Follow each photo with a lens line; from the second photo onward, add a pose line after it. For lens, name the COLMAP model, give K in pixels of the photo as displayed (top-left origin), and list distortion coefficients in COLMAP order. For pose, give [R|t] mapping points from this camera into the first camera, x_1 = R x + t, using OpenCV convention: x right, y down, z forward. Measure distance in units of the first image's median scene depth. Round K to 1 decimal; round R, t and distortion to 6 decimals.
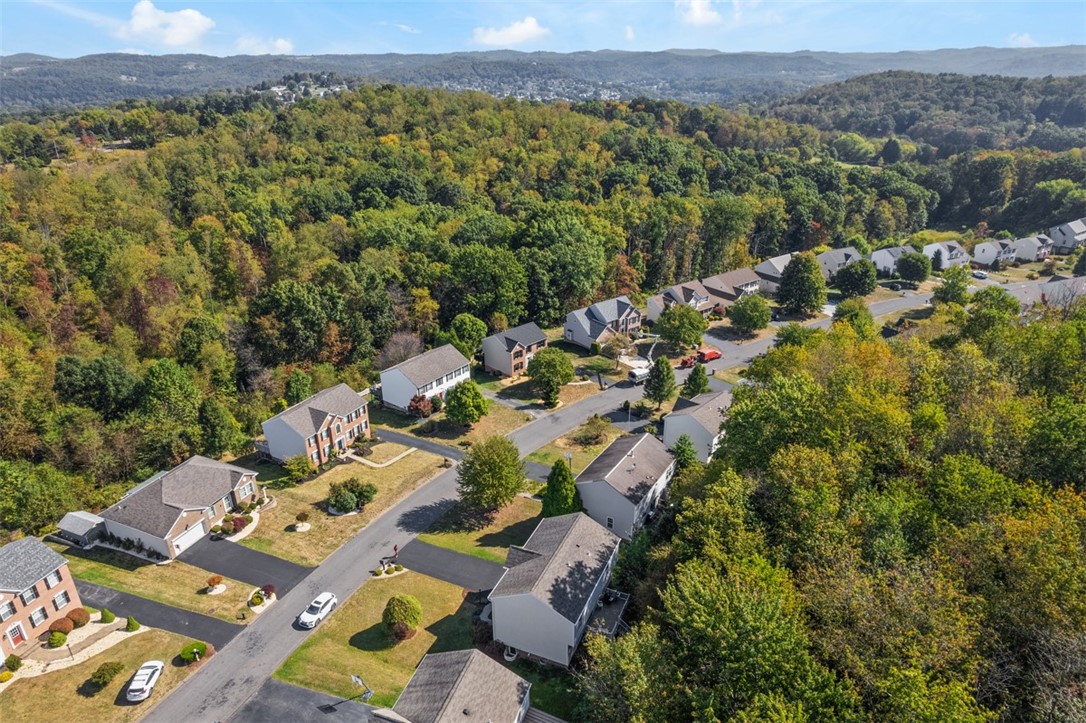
lens RADIAL K [[688.5, 0, 543.0], [0, 688.5, 361.5], [0, 0, 1]] dist [-0.056215, -0.000017]
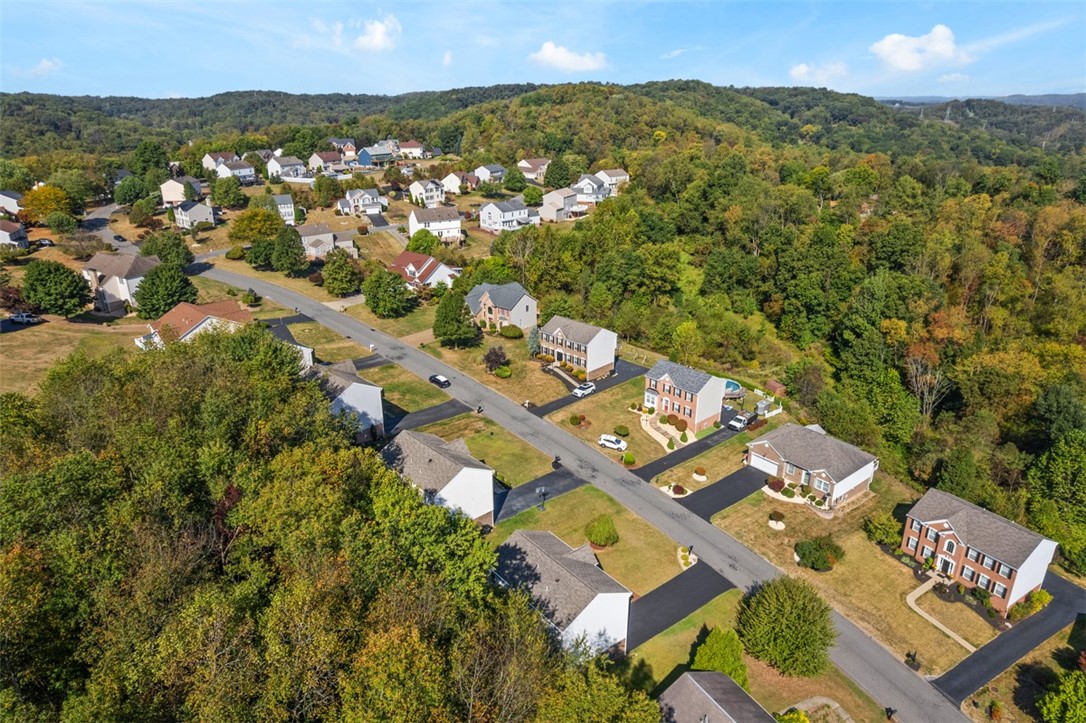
lens RADIAL K [[688.5, 0, 543.0], [0, 688.5, 361.5], [0, 0, 1]] dist [-0.056215, -0.000017]
pose [[-0.474525, 0.331327, -0.815505, 0.732002], [-0.351777, 0.777876, 0.520731, -0.461549], [0.806894, 0.533976, -0.252568, 1.032966]]
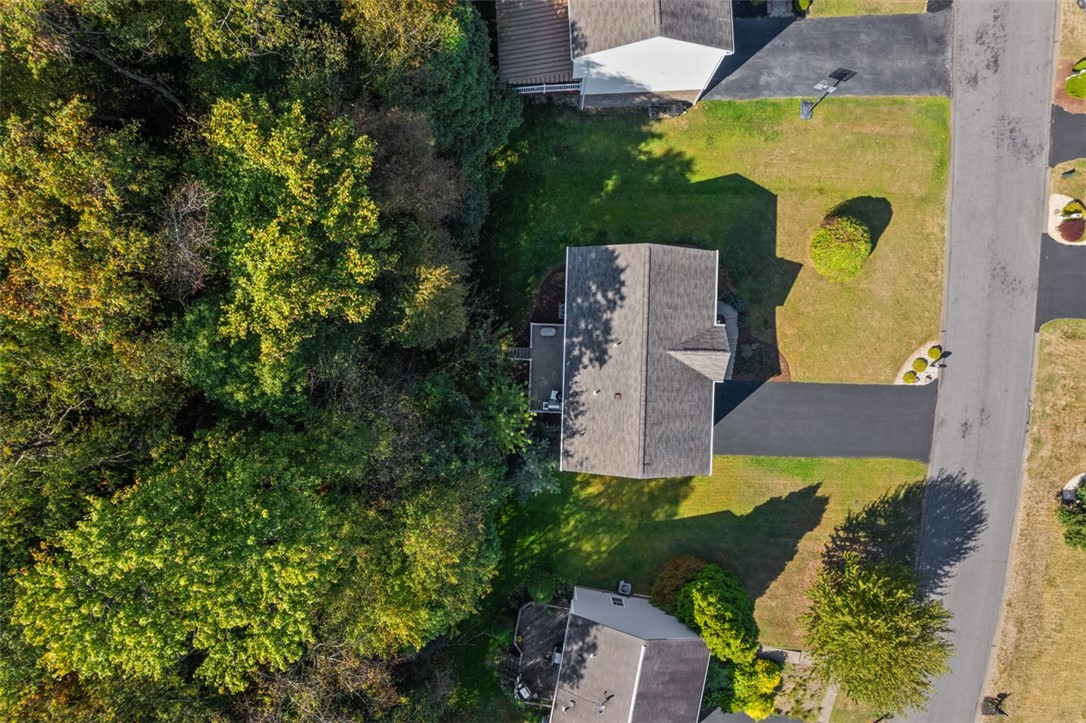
lens RADIAL K [[725.5, 0, 543.0], [0, 725.5, 361.5], [0, 0, 1]] dist [-0.085556, 0.078694]
pose [[-0.928060, 0.372105, 0.015598, 0.086375], [-0.143196, -0.395180, 0.907374, -0.246104], [0.343803, 0.839864, 0.420034, 0.684776]]
